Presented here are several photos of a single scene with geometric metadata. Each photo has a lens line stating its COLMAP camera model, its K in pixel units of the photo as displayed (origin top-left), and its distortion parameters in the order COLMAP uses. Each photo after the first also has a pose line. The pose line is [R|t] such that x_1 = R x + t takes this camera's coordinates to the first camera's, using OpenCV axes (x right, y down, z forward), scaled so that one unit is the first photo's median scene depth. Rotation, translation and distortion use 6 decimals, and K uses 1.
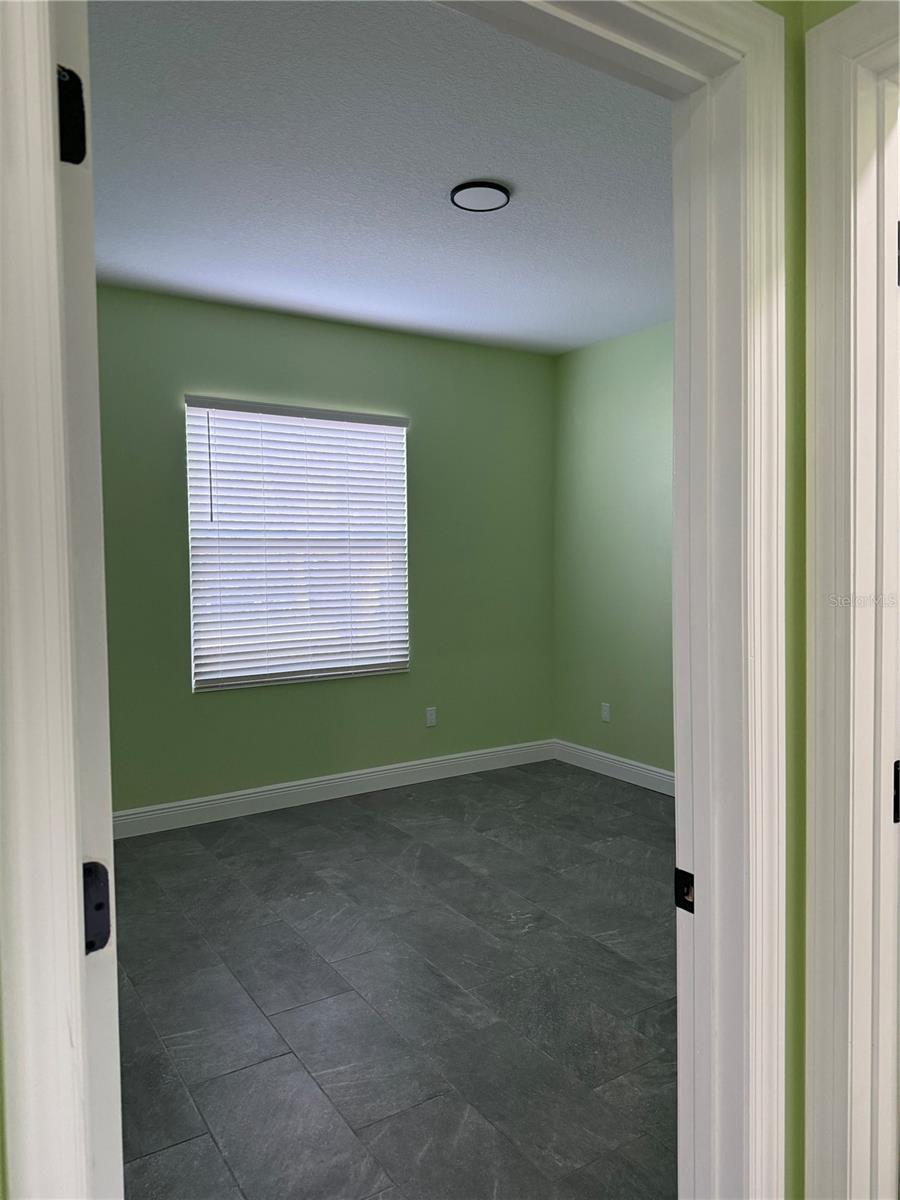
lens RADIAL K [[837.8, 0, 445.3], [0, 837.8, 592.2], [0, 0, 1]] dist [0.053905, -0.051580]
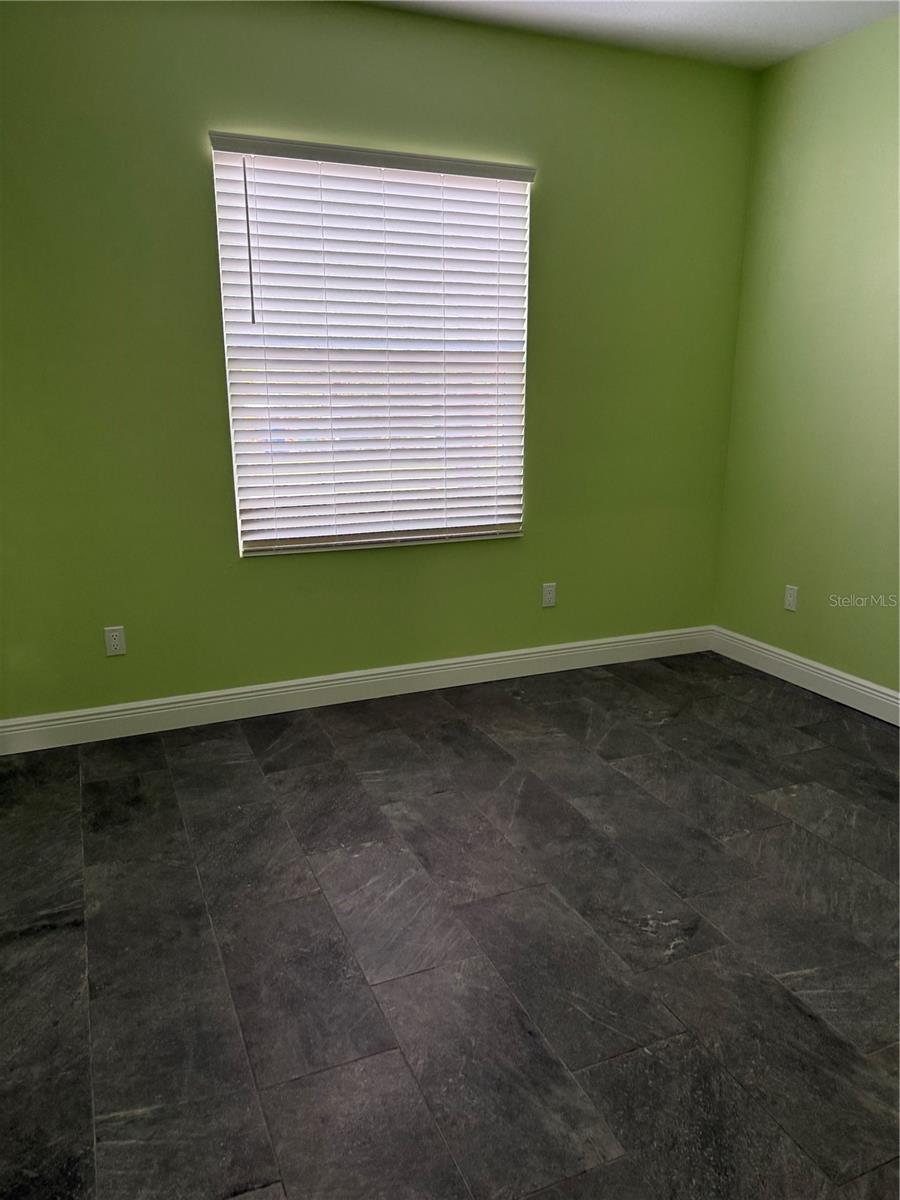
lens RADIAL K [[837.8, 0, 441.9], [0, 837.8, 600.3], [0, 0, 1]] dist [0.053905, -0.051580]
pose [[0.986400, 0.046737, -0.157579, 0.008340], [-0.013831, 0.978923, 0.203763, -0.001719], [0.163781, -0.198812, 0.966255, 0.302389]]
